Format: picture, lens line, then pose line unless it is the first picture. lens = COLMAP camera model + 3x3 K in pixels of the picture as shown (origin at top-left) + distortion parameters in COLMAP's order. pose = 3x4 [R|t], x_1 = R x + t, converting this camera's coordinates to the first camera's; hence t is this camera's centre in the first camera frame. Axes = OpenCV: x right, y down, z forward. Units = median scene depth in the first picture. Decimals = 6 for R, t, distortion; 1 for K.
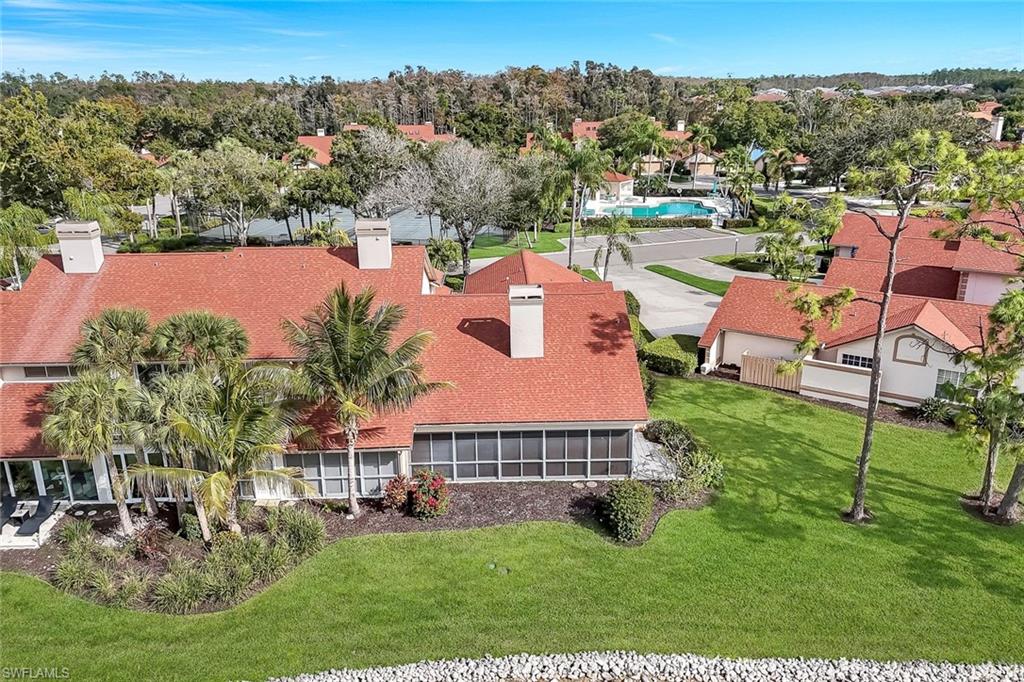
lens RADIAL K [[781.8, 0, 512.0], [0, 781.8, 341.0], [0, 0, 1]] dist [0.077147, -0.089134]
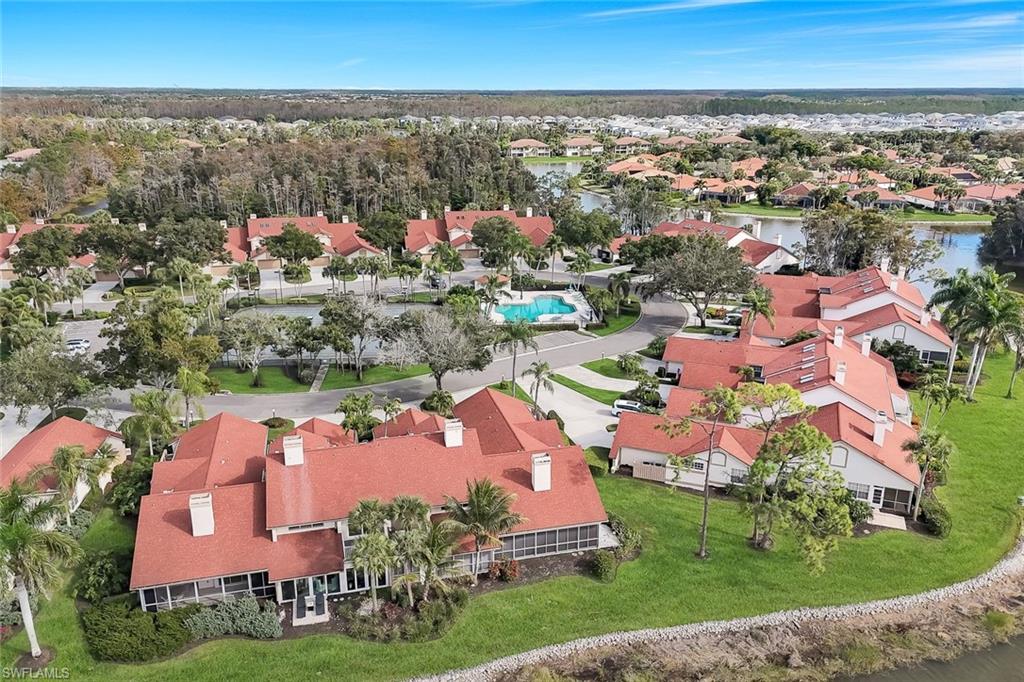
lens RADIAL K [[781.8, 0, 512.0], [0, 781.8, 341.0], [0, 0, 1]] dist [0.077147, -0.089134]
pose [[0.972332, -0.054845, 0.227075, -0.466692], [0.054608, 0.998481, 0.007331, -0.361164], [-0.227132, 0.005272, 0.973850, -0.872002]]
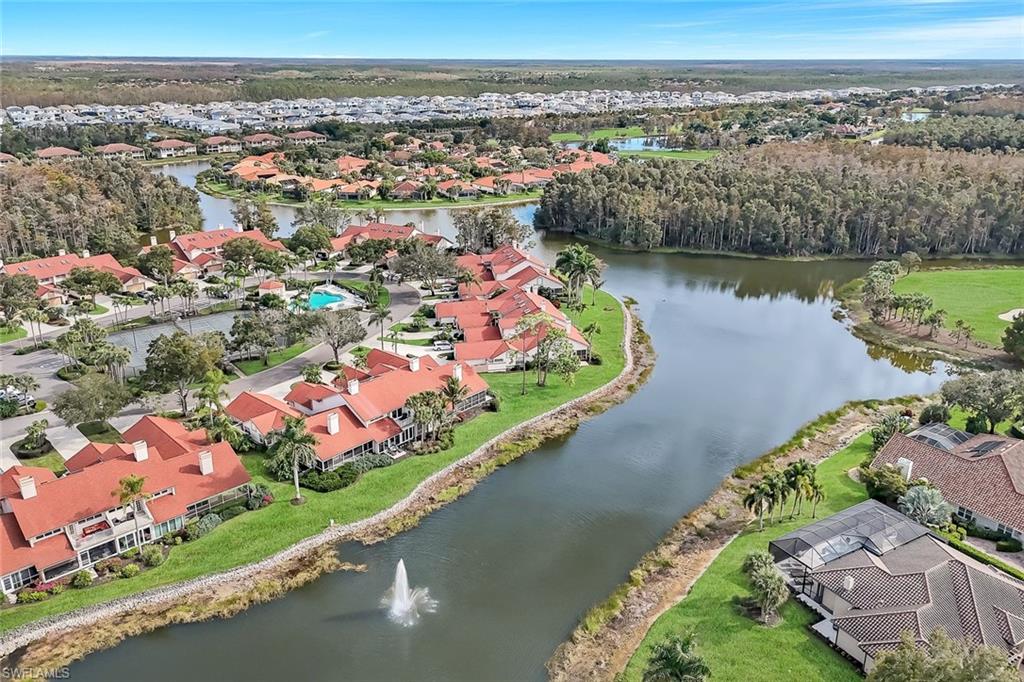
lens RADIAL K [[781.8, 0, 512.0], [0, 781.8, 341.0], [0, 0, 1]] dist [0.077147, -0.089134]
pose [[0.670285, -0.237522, 0.703066, -2.602343], [0.209303, 0.969441, 0.127969, -0.645884], [-0.711976, 0.061378, 0.699516, -2.075312]]
